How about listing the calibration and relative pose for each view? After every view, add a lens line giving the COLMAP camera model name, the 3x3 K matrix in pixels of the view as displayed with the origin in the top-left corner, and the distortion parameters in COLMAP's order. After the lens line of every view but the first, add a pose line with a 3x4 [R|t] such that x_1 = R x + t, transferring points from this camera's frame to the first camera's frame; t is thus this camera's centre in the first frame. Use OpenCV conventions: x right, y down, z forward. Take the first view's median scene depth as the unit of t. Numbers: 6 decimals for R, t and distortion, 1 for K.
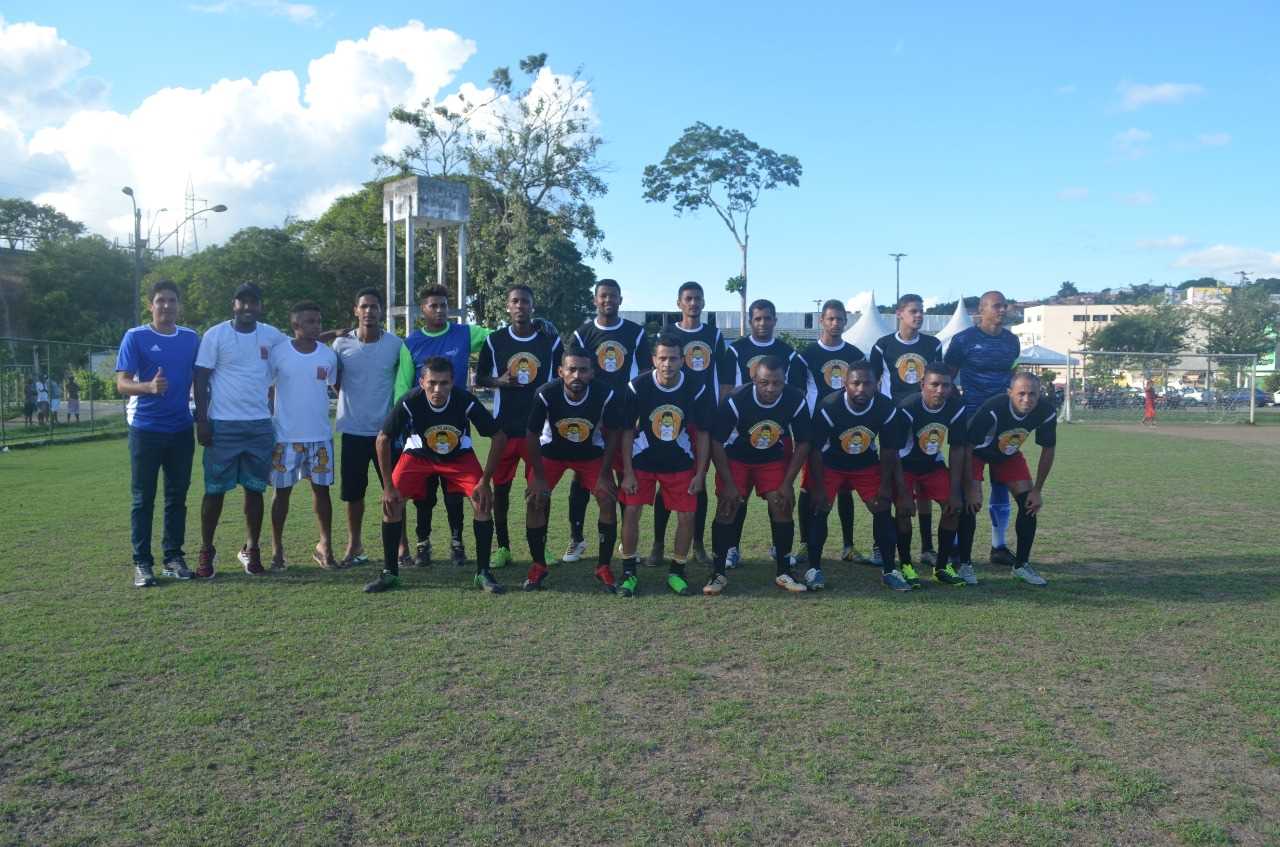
lens RADIAL K [[1001.0, 0, 635.8], [0, 1001.0, 446.2], [0, 0, 1]] dist [-0.083886, 0.019617]
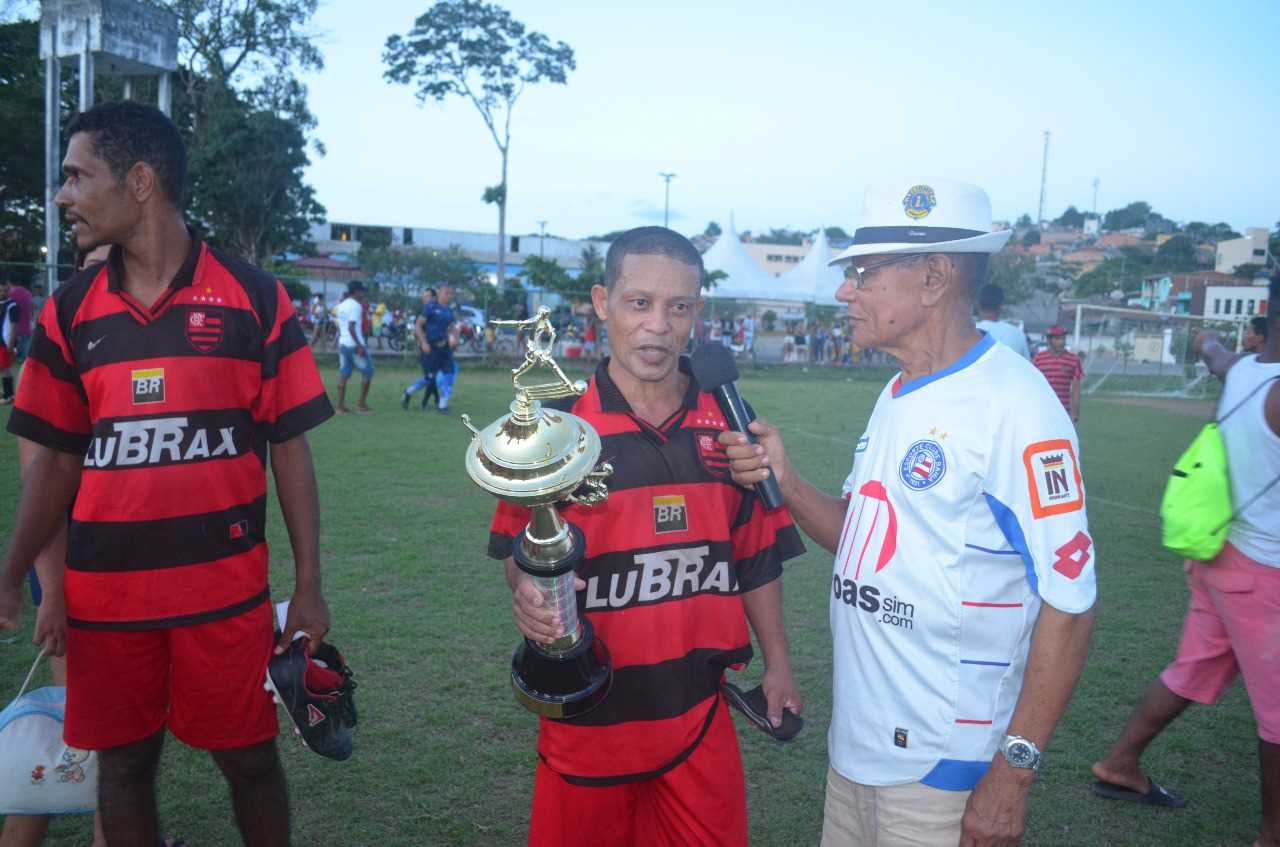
lens RADIAL K [[1001.0, 0, 639.4], [0, 1001.0, 437.8], [0, 0, 1]] dist [-0.083886, 0.019617]
pose [[0.935911, -0.001765, 0.352233, -0.074552], [-0.021240, 0.997885, 0.061436, -0.013381], [-0.351597, -0.064980, 0.933894, 0.168320]]
